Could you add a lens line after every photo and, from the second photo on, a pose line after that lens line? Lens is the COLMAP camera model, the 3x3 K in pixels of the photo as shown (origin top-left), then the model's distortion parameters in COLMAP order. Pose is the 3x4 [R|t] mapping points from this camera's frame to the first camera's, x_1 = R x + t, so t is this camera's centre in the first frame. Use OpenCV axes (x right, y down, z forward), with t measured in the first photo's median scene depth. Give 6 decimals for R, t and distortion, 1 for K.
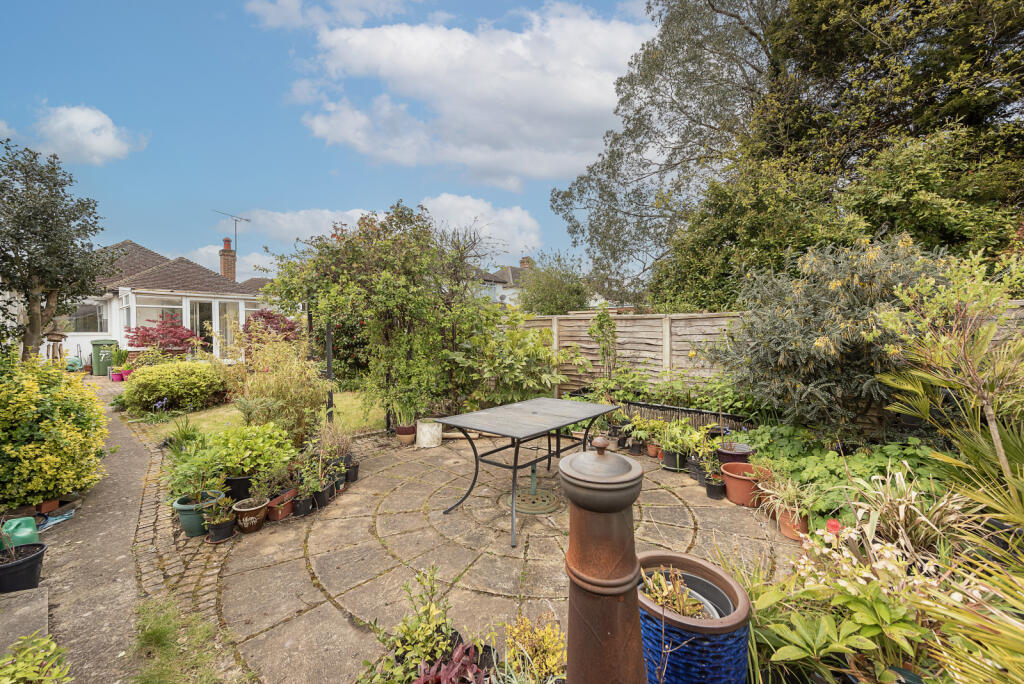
lens RADIAL K [[420.3, 0, 519.3], [0, 420.3, 341.3], [0, 0, 1]] dist [0.002767, -0.000382]
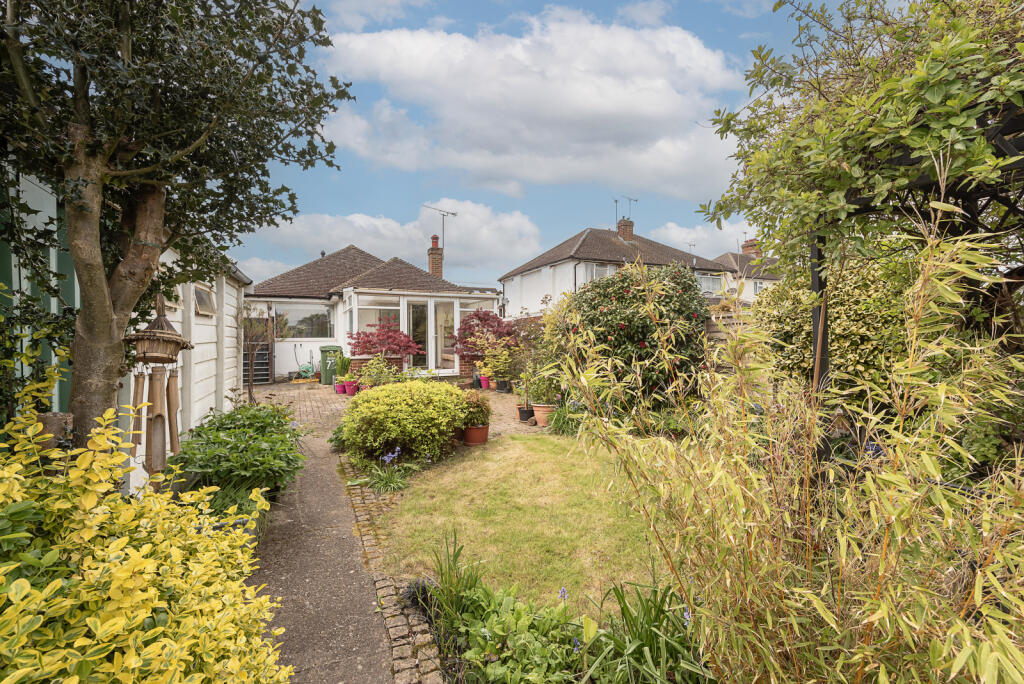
lens RADIAL K [[432.3, 0, 507.4], [0, 432.3, 341.0], [0, 0, 1]] dist [0.007779, -0.000322]
pose [[0.920326, -0.000293, -0.391152, -0.250752], [-0.004733, 0.999918, -0.011884, -0.004846], [0.391124, 0.012789, 0.920249, 0.271466]]
